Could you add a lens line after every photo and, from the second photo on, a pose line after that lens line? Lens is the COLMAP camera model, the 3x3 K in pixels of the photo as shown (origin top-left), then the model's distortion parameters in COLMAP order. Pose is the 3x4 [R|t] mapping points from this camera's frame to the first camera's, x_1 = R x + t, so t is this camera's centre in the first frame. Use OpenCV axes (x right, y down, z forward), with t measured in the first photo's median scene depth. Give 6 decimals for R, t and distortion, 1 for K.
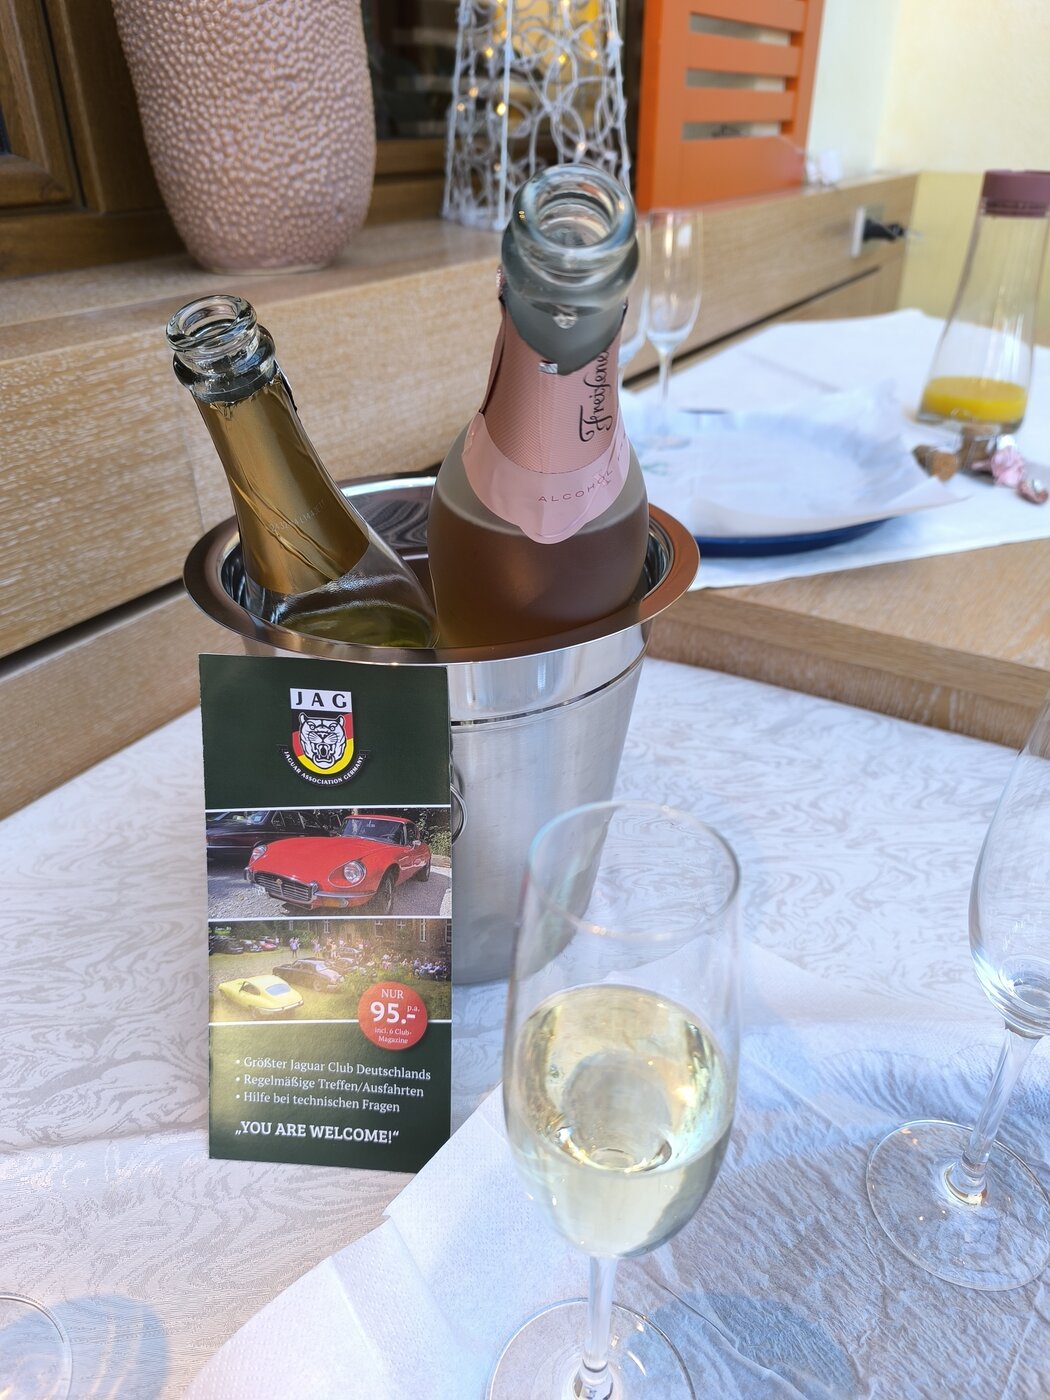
lens RADIAL K [[1108.5, 0, 524.6], [0, 1108.5, 698.4], [0, 0, 1]] dist [0.026599, -0.006935]
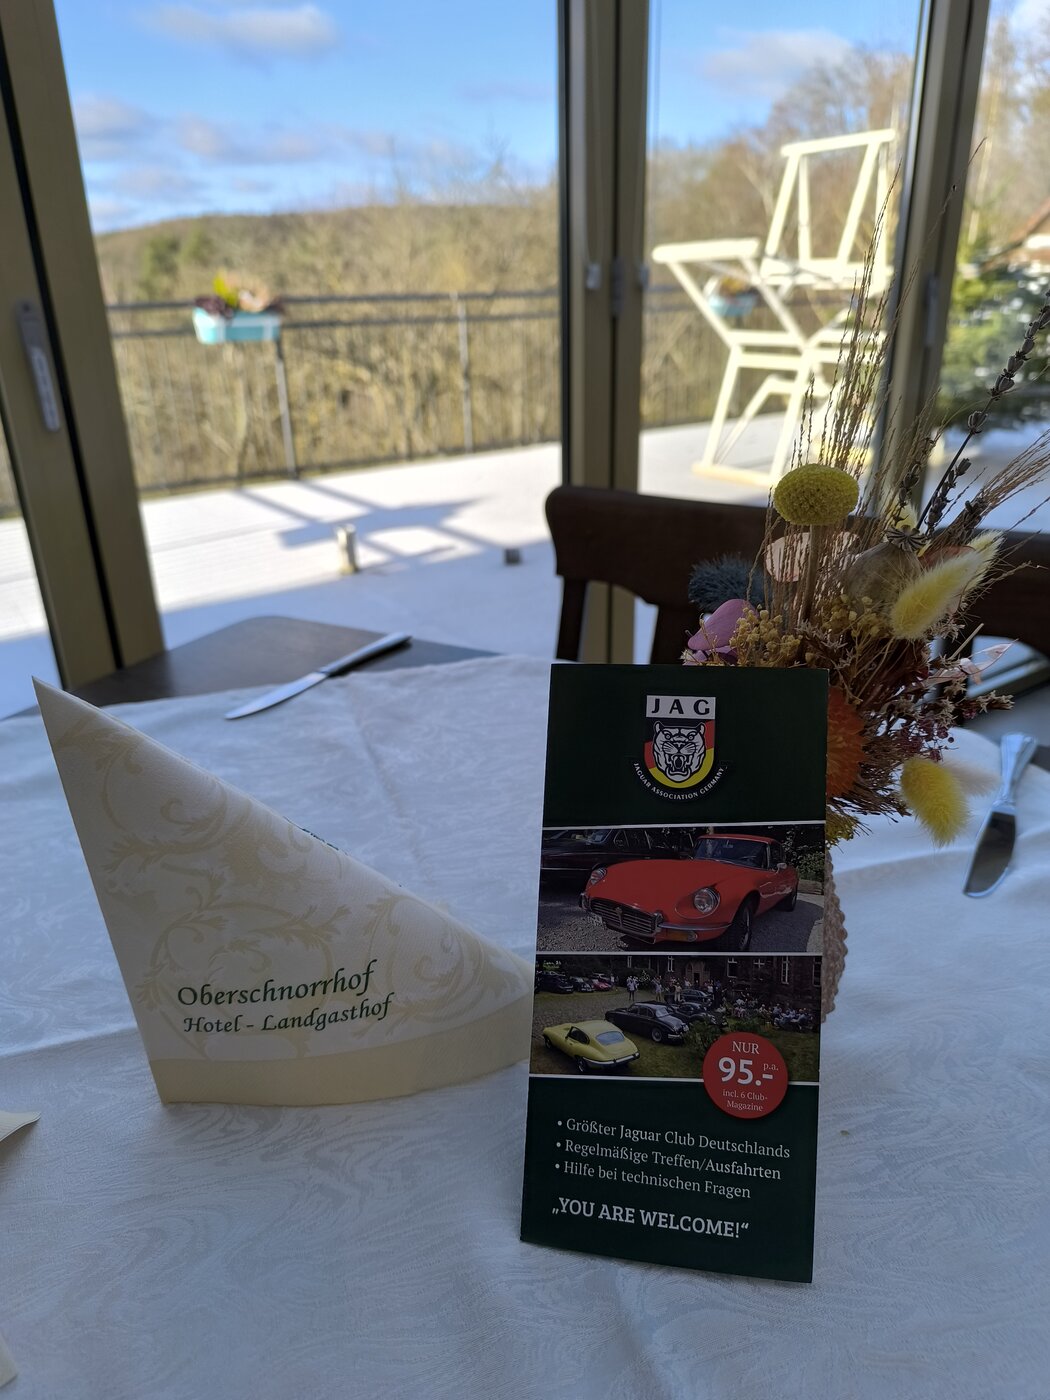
lens RADIAL K [[1108.5, 0, 526.2], [0, 1108.5, 694.1], [0, 0, 1]] dist [0.026599, -0.006935]
pose [[0.944869, -0.002851, -0.327436, 0.004364], [0.000239, 0.999968, -0.008017, -0.003876], [0.327448, 0.007497, 0.944839, 0.119446]]
